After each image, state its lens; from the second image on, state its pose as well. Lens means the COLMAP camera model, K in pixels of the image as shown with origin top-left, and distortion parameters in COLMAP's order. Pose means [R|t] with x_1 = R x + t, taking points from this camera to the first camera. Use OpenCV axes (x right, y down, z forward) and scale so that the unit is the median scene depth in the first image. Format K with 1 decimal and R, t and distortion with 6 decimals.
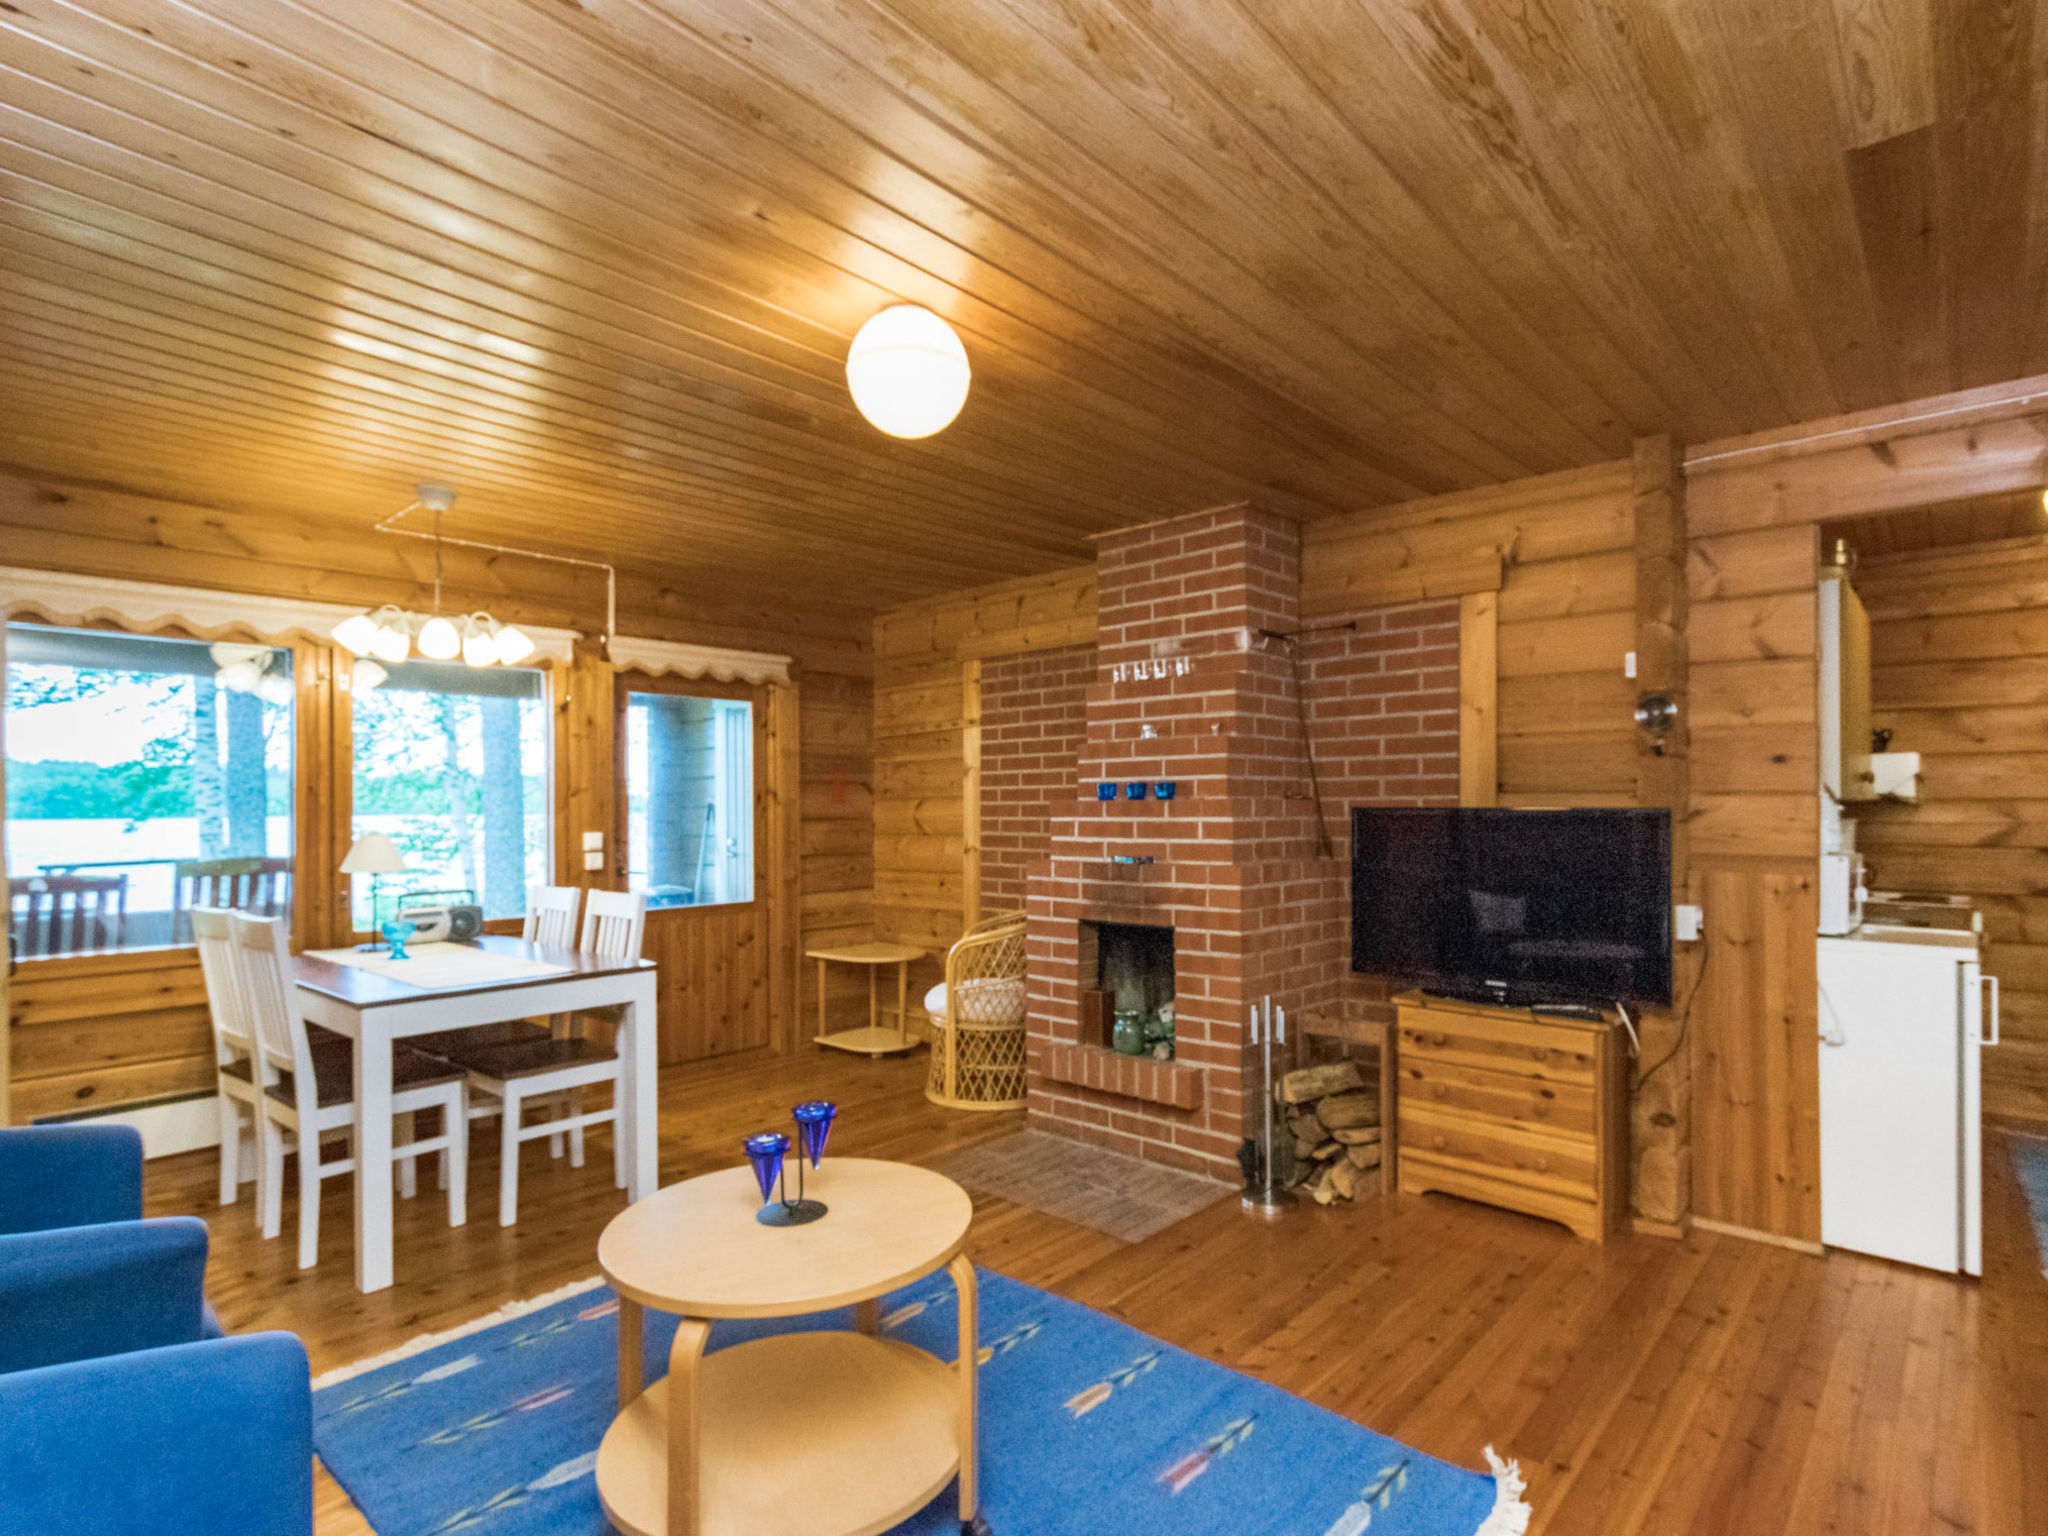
lens RADIAL K [[1039.7, 0, 1038.8], [0, 1039.7, 798.4], [0, 0, 1]] dist [0.005926, 0.000443]
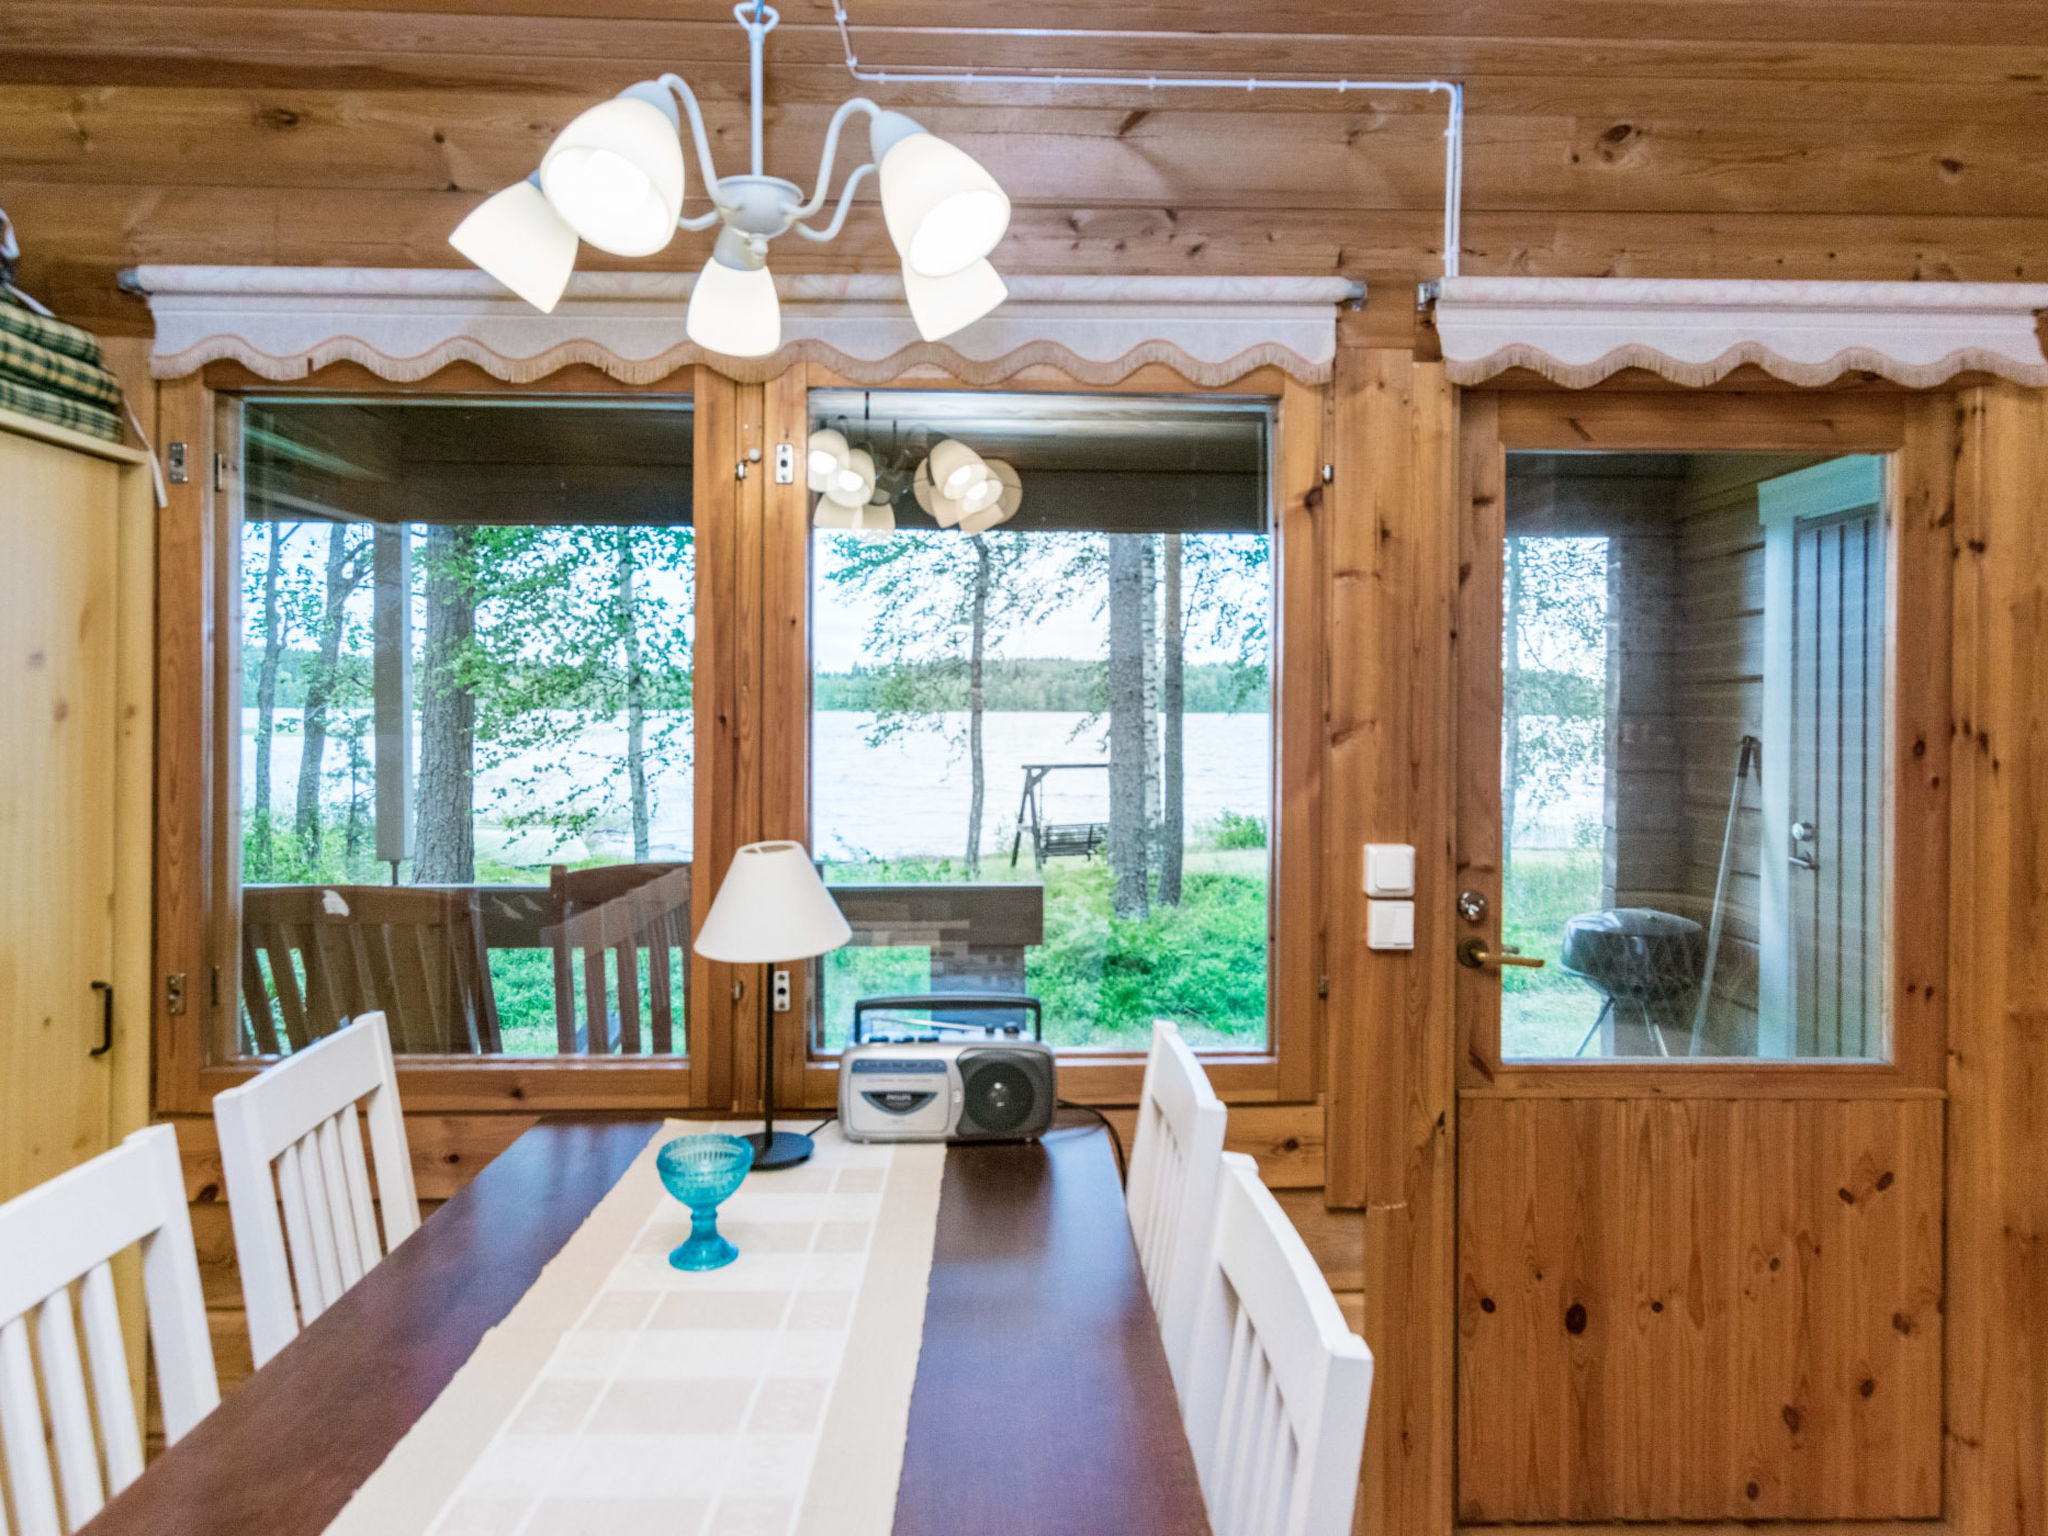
lens RADIAL K [[1240.9, 0, 1028.8], [0, 1240.9, 711.8], [0, 0, 1]] dist [-0.003093, 0.002769]
pose [[0.675246, 0.016452, -0.737409, -0.195785], [-0.008044, 0.999856, 0.014941, -0.017308], [0.737548, -0.004157, 0.675282, 0.609847]]
